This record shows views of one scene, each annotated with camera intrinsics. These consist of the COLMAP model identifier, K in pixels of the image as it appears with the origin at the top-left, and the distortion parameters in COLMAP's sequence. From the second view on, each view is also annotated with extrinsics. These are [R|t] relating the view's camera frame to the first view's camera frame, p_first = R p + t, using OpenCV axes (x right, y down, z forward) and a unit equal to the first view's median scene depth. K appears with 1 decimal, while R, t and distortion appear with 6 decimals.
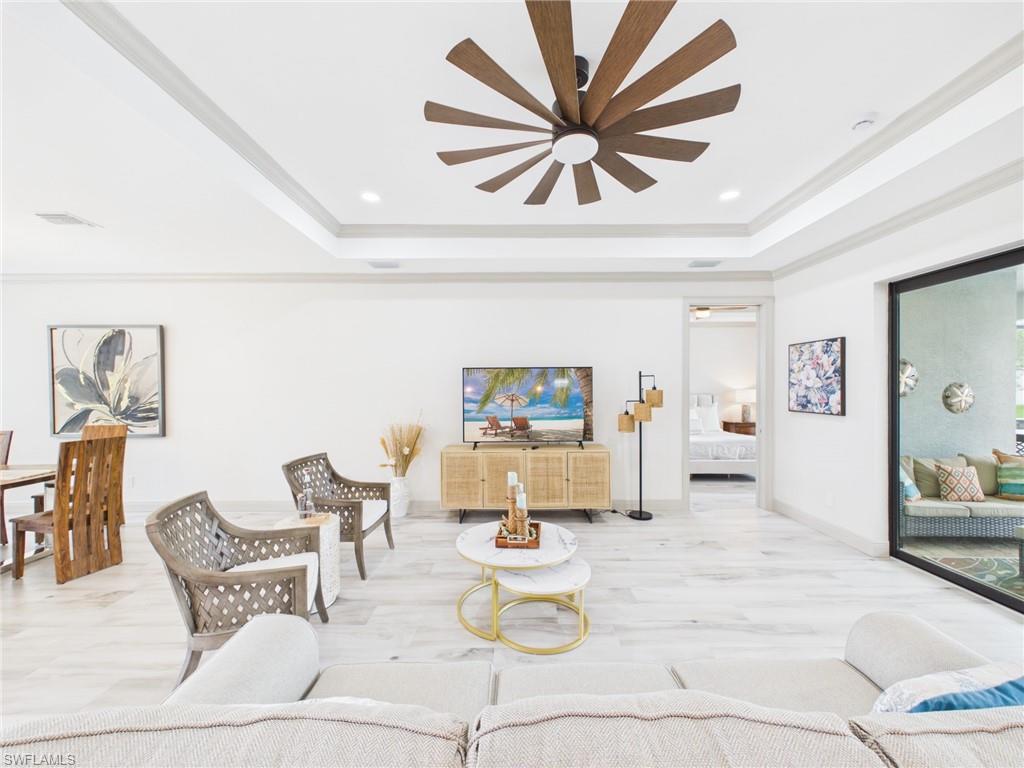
lens RADIAL K [[412.0, 0, 512.1], [0, 412.0, 389.9], [0, 0, 1]] dist [0.001824, 0.000098]
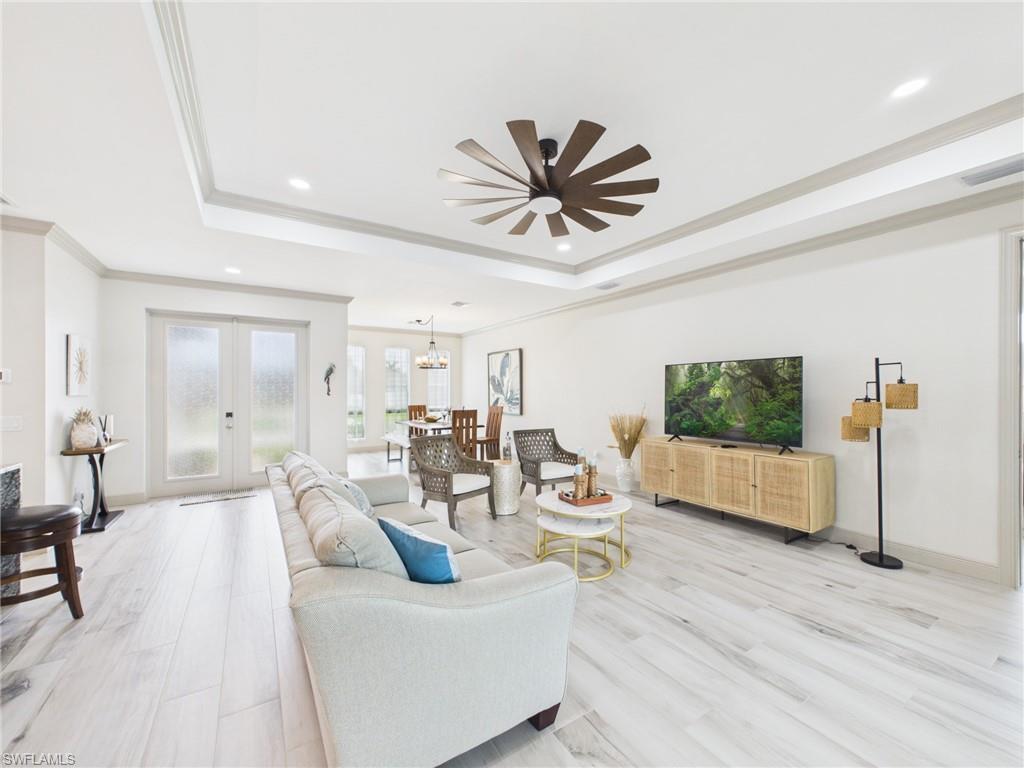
lens RADIAL K [[412.0, 0, 511.2], [0, 412.0, 390.8], [0, 0, 1]] dist [0.001824, 0.000098]
pose [[0.534356, 0.004261, -0.845249, 0.602557], [-0.006596, 0.999978, 0.000871, 0.016211], [0.845234, 0.005110, 0.534372, 0.083280]]
